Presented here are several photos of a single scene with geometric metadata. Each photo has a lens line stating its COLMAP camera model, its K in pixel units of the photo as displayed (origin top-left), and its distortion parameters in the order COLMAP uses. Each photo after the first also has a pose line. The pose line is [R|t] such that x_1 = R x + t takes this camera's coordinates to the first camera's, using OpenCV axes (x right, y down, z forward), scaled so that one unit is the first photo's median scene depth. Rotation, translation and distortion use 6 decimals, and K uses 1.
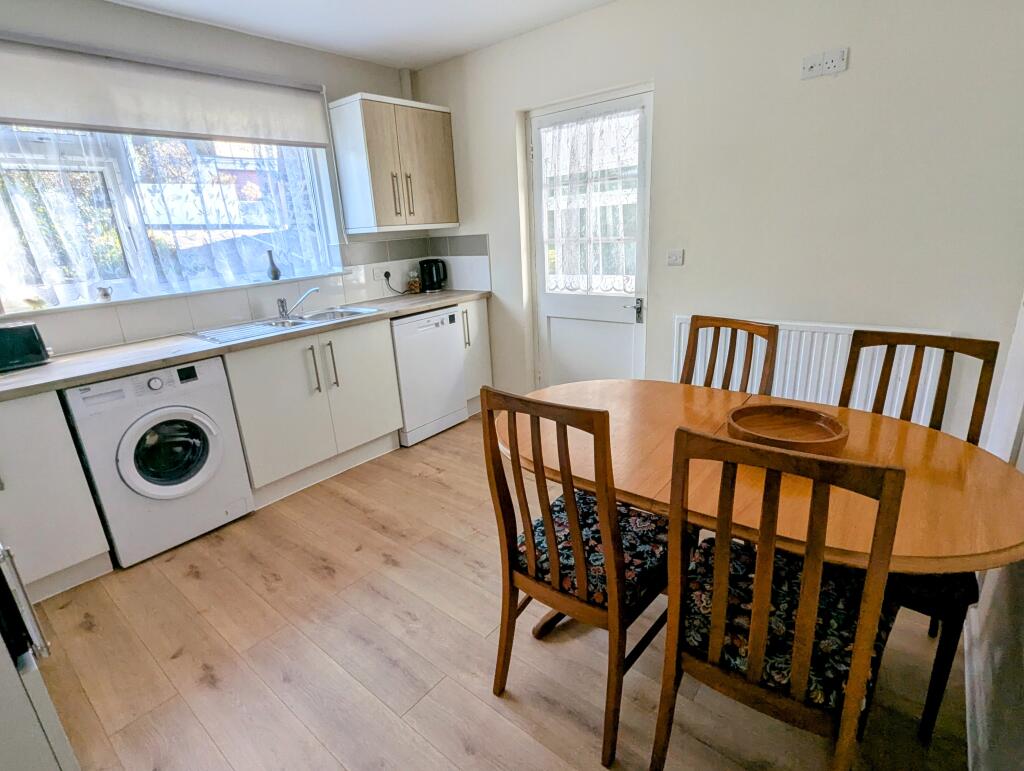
lens RADIAL K [[501.8, 0, 505.7], [0, 501.8, 383.0], [0, 0, 1]] dist [-0.001073, -0.000015]
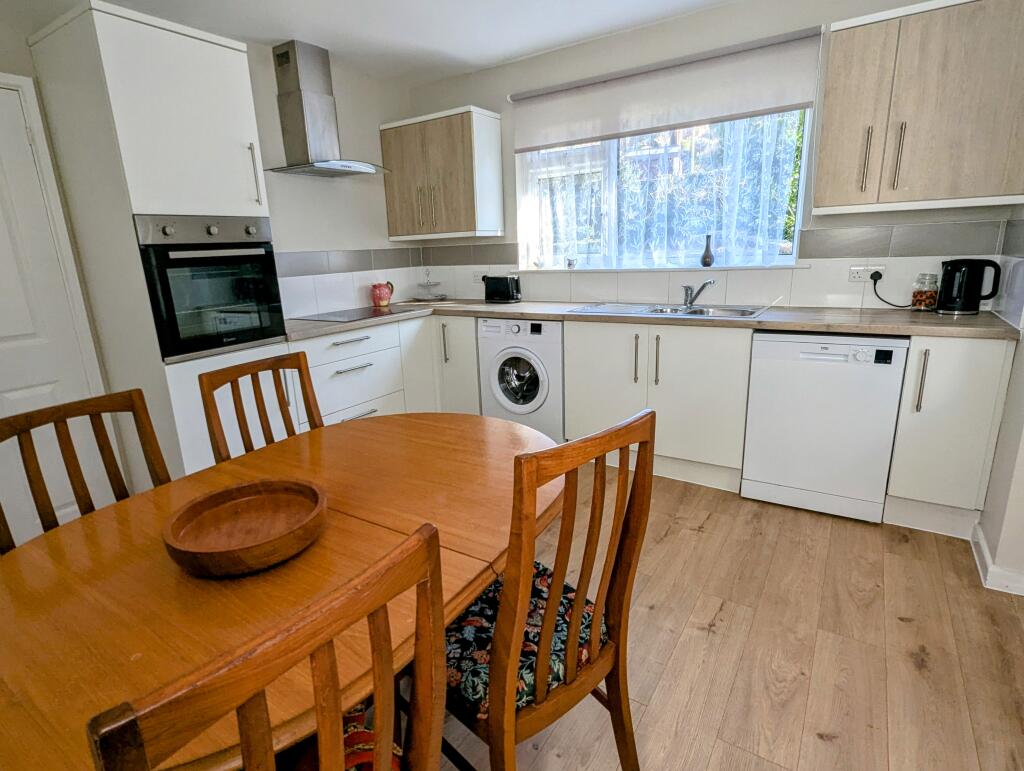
lens RADIAL K [[545.2, 0, 512.0], [0, 545.2, 385.5], [0, 0, 1]] dist [-0.001428, -0.000697]
pose [[0.120206, 0.296670, -0.947385, 0.550182], [-0.265304, 0.929196, 0.257311, -0.166943], [0.956642, 0.220415, 0.190403, 0.508476]]
